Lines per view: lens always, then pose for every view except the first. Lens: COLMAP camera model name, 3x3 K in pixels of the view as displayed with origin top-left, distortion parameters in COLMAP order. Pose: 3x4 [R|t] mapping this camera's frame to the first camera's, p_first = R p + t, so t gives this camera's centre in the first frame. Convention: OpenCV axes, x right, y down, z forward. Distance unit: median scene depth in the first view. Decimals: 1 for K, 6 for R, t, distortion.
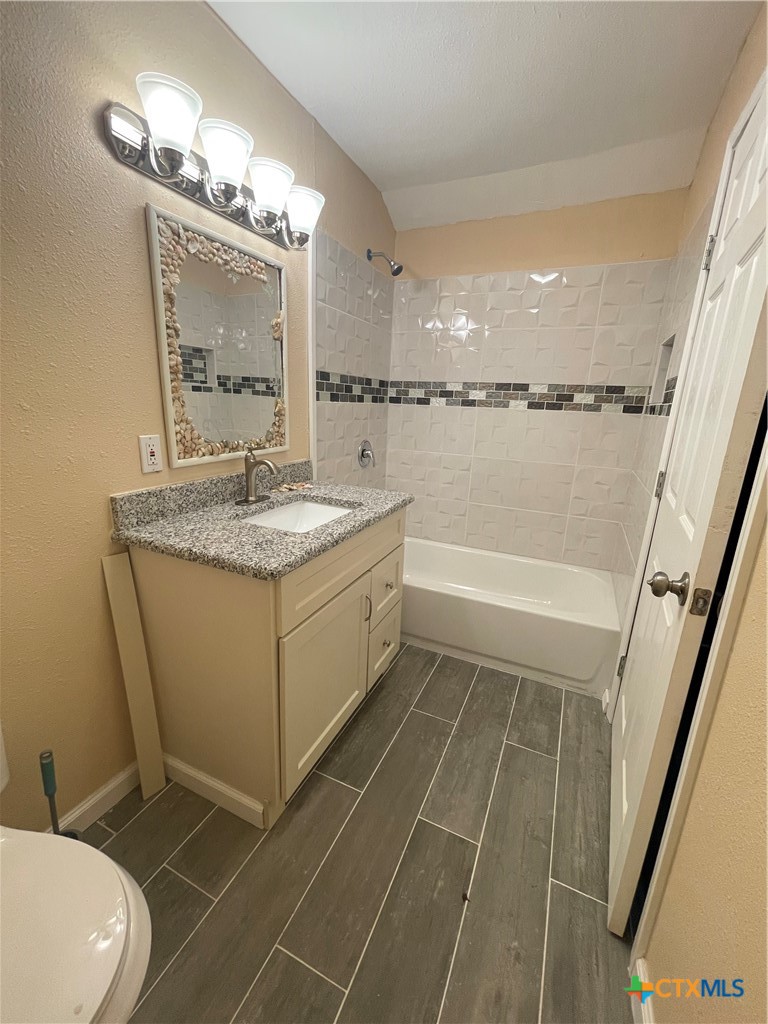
lens RADIAL K [[416.3, 0, 387.7], [0, 416.3, 508.8], [0, 0, 1]] dist [-0.010700, 0.002348]
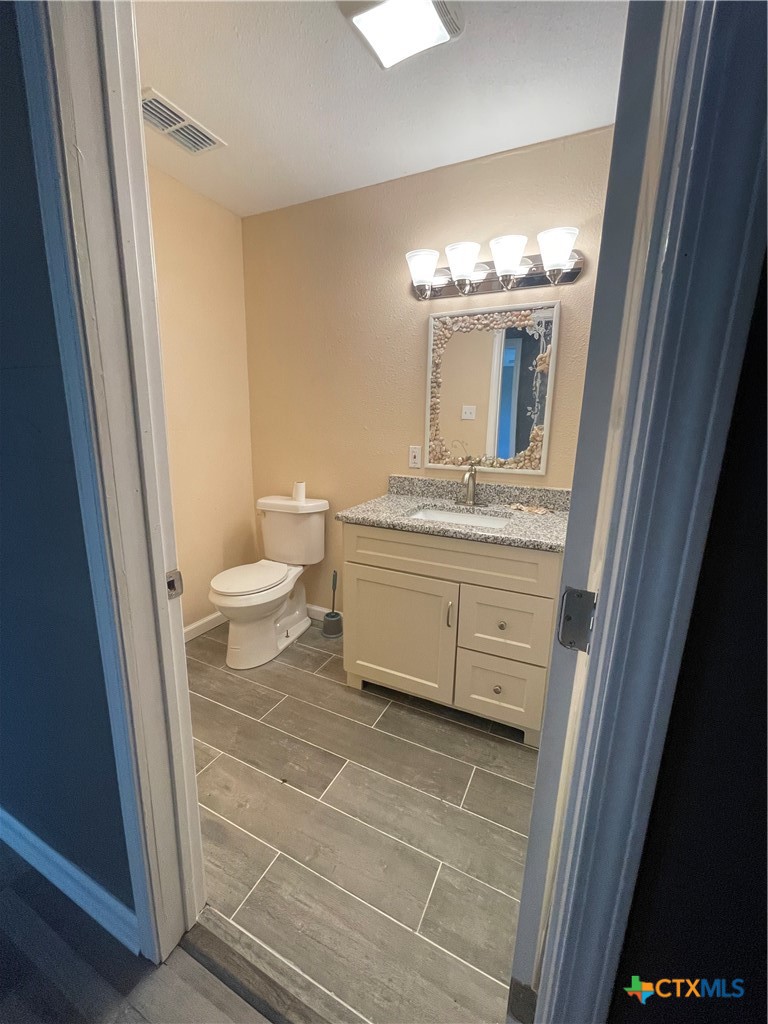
lens RADIAL K [[416.3, 0, 383.3], [0, 416.3, 508.4], [0, 0, 1]] dist [-0.010700, 0.002348]
pose [[-0.031638, 0.183071, -0.982590, 1.135433], [-0.267389, 0.945700, 0.184808, -0.209182], [0.963069, 0.268581, 0.019032, 0.877672]]
